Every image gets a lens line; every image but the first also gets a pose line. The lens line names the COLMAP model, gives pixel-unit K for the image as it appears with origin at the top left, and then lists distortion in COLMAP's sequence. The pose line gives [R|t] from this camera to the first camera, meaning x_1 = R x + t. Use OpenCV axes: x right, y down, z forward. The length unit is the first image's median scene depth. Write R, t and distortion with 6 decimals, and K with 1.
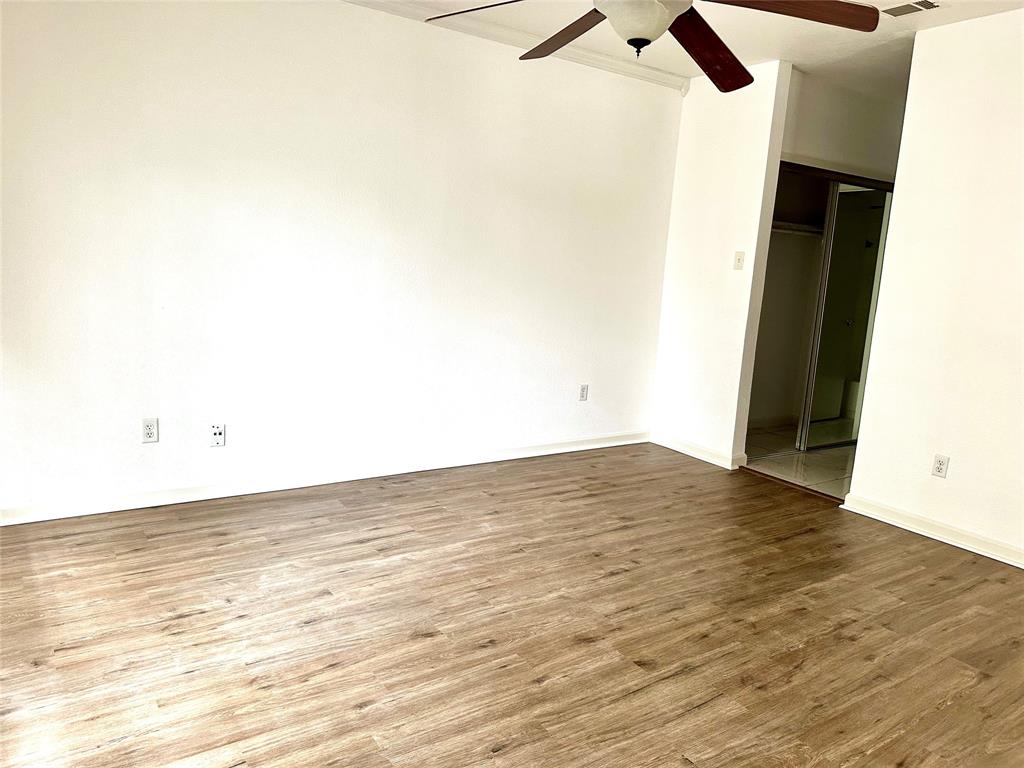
lens RADIAL K [[711.5, 0, 512.0], [0, 711.5, 384.0], [0, 0, 1]] dist [0.061582, -0.089635]
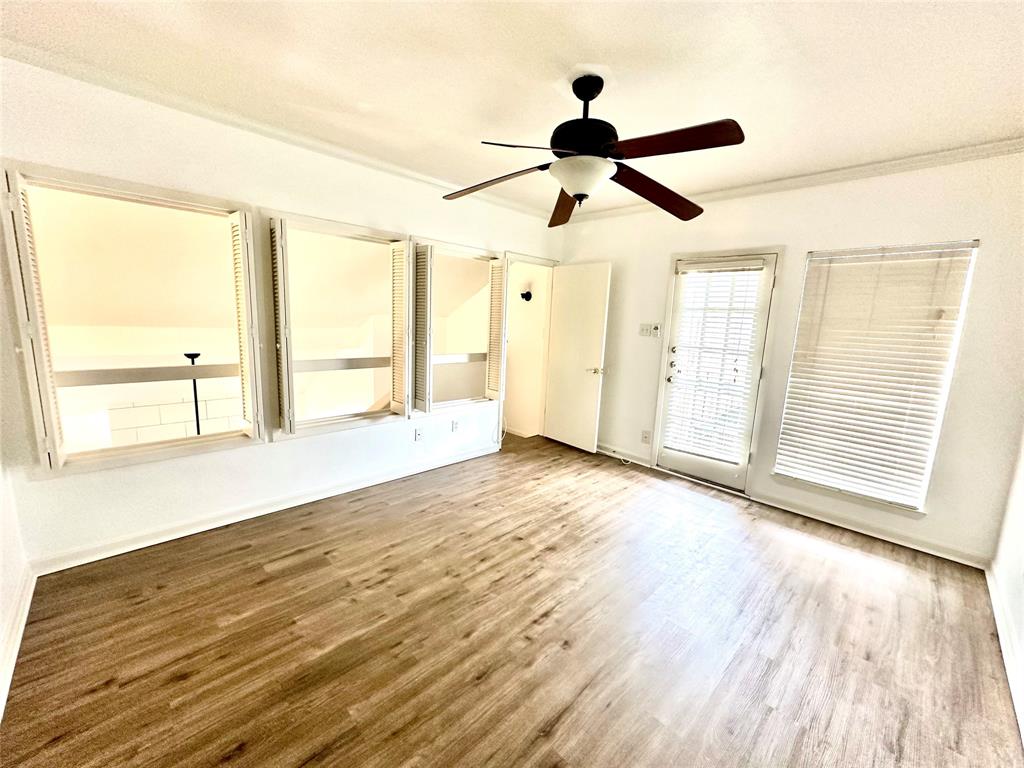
lens RADIAL K [[407.8, 0, 512.0], [0, 407.8, 384.0], [0, 0, 1]] dist [0.000461, -0.000037]
pose [[-0.978390, -0.071622, -0.193966, 0.393853], [-0.133237, 0.935744, 0.326543, -0.329342], [0.158115, 0.345330, -0.925066, 1.657385]]
